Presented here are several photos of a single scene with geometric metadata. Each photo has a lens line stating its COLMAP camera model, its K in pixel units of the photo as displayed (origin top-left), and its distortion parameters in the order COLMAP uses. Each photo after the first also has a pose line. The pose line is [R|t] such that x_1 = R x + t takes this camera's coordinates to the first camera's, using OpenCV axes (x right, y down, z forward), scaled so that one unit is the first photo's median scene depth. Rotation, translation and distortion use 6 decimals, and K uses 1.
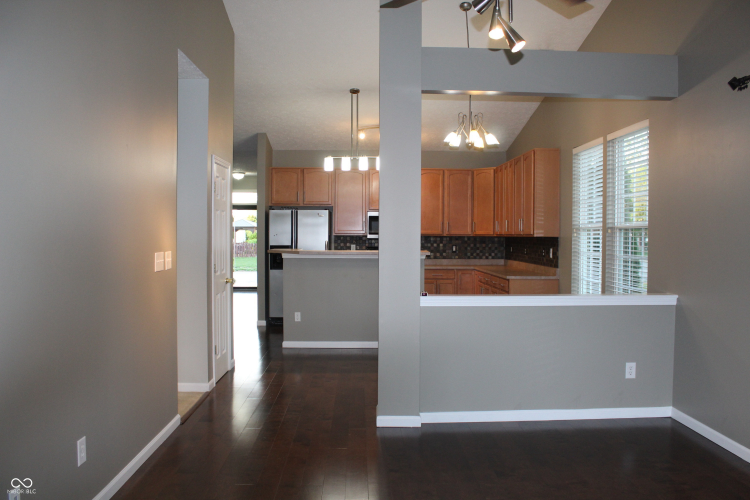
lens RADIAL K [[631.5, 0, 374.9], [0, 631.5, 249.6], [0, 0, 1]] dist [-0.112236, 0.064933]
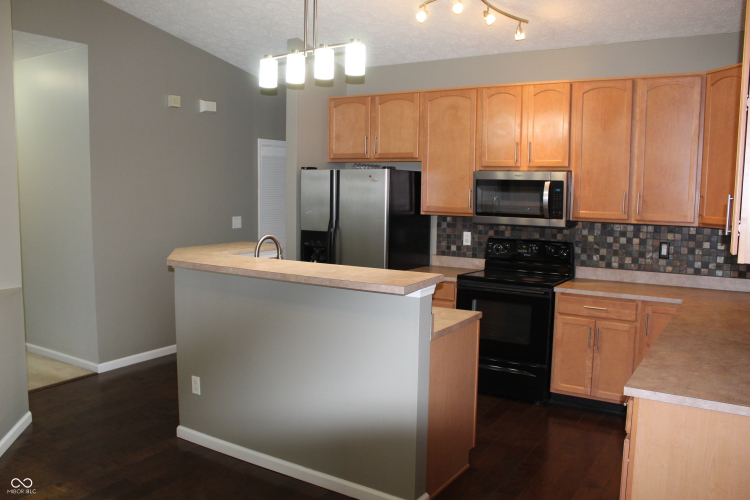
lens RADIAL K [[631.5, 0, 375.1], [0, 631.5, 248.8], [0, 0, 1]] dist [-0.112236, 0.064933]
pose [[0.834007, 0.062278, -0.548227, 0.198126], [-0.022883, 0.996659, 0.078409, -0.033677], [0.551279, -0.052848, 0.832646, 0.500918]]
